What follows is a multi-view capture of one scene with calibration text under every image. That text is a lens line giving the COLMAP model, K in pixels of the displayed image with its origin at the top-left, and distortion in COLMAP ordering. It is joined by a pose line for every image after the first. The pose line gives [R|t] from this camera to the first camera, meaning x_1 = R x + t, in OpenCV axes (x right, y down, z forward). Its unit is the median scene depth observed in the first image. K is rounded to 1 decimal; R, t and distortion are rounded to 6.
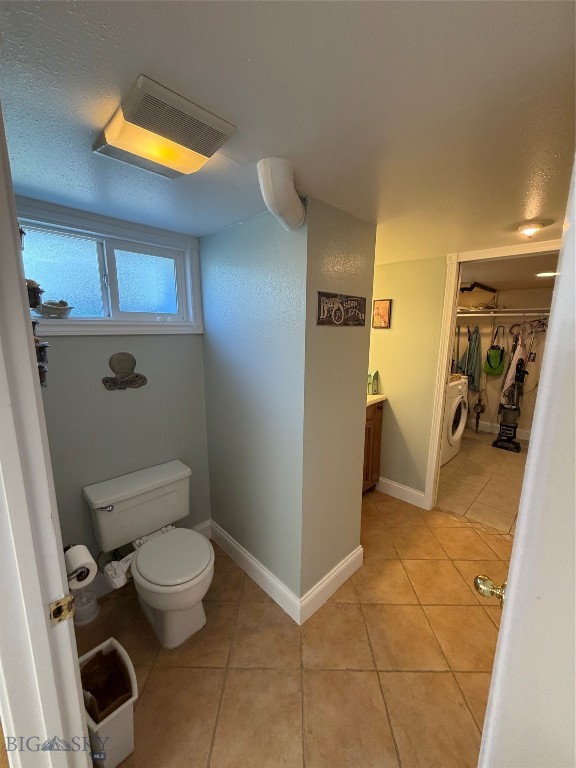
lens RADIAL K [[304.2, 0, 288.4], [0, 304.2, 384.8], [0, 0, 1]] dist [-0.005929, 0.000856]
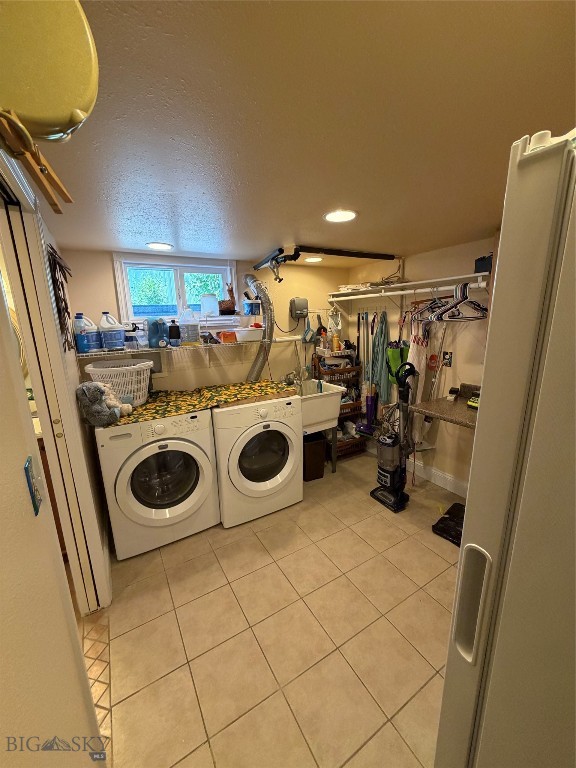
lens RADIAL K [[304.2, 0, 287.5], [0, 304.2, 383.6], [0, 0, 1]] dist [-0.005929, 0.000856]
pose [[0.972320, 0.014691, -0.233193, 0.624816], [-0.007326, 0.999448, 0.032419, -0.058583], [0.233540, -0.029814, 0.971890, 0.310380]]
